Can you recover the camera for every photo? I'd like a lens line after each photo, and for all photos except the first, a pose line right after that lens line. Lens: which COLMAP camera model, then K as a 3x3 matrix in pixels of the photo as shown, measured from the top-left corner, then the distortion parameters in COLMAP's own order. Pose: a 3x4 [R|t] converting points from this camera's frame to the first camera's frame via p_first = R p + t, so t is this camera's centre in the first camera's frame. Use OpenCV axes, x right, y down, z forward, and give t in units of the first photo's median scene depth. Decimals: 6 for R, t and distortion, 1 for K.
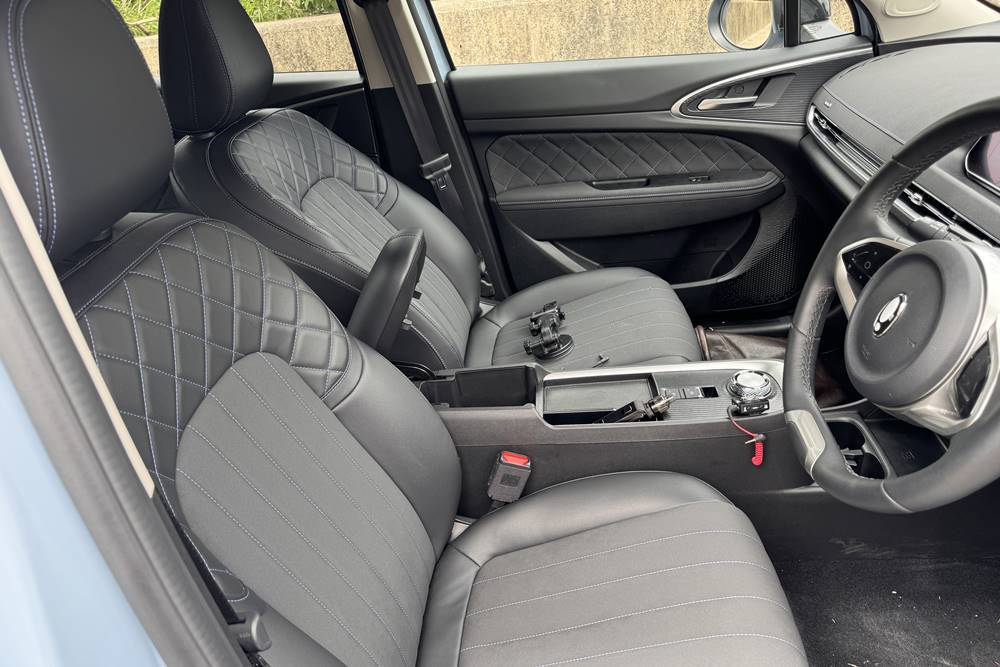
lens RADIAL K [[722.0, 0, 509.1], [0, 722.0, 333.3], [0, 0, 1]] dist [0.100173, 0.000333]
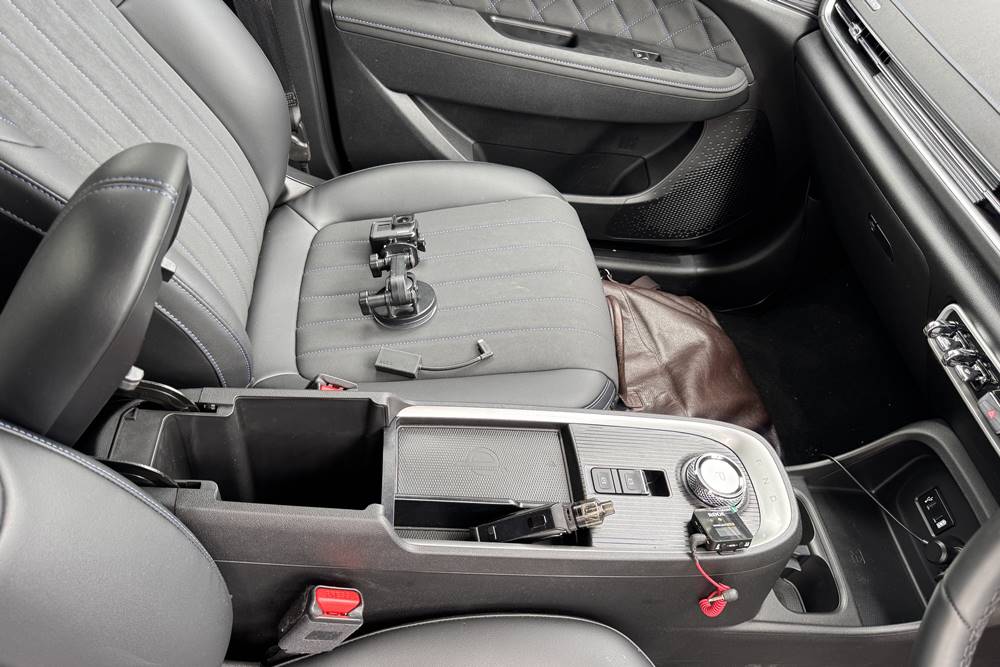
lens RADIAL K [[722.0, 0, 509.1], [0, 722.0, 333.3], [0, 0, 1]] dist [0.100173, 0.000333]
pose [[0.944775, 0.107098, 0.309727, -0.043295], [-0.197067, 0.940793, 0.275813, -0.139484], [-0.261850, -0.321618, 0.909943, 0.352186]]
